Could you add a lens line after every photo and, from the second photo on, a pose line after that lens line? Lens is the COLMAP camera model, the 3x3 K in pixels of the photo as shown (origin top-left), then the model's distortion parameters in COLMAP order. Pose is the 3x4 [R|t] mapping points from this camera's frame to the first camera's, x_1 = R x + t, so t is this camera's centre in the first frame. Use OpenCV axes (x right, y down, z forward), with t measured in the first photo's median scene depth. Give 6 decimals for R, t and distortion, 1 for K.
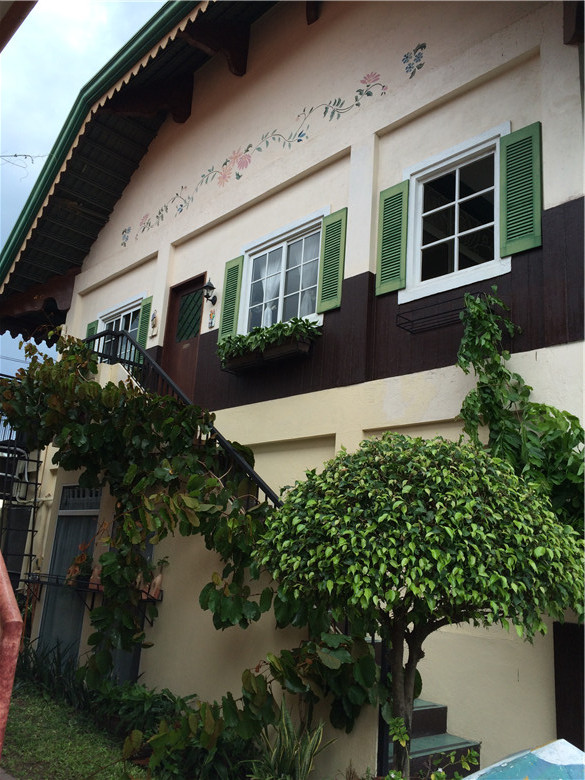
lens RADIAL K [[664.4, 0, 282.3], [0, 664.4, 390.0], [0, 0, 1]] dist [0.060966, 0.001136]
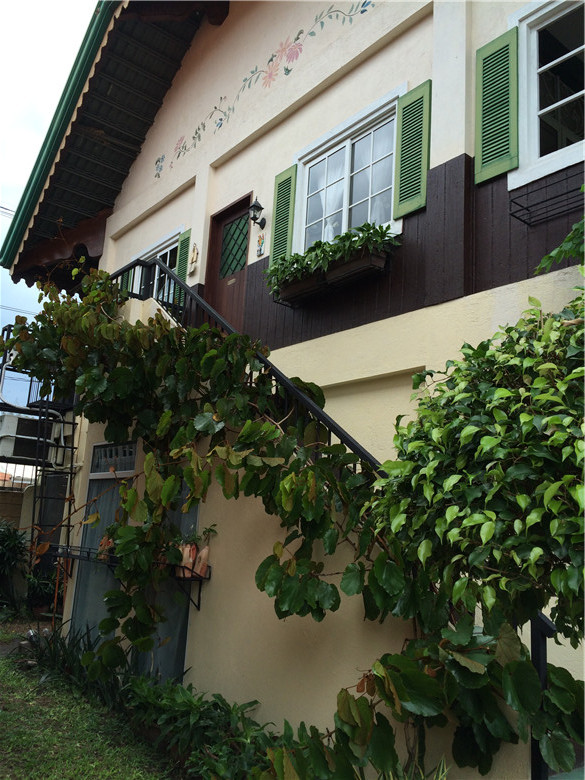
lens RADIAL K [[659.2, 0, 293.9], [0, 659.2, 407.5], [0, 0, 1]] dist [0.058367, -0.002505]
pose [[0.998060, -0.022715, -0.057972, -0.024993], [0.026513, 0.997493, 0.065608, 0.051882], [0.056336, -0.067018, 0.996160, 0.195541]]
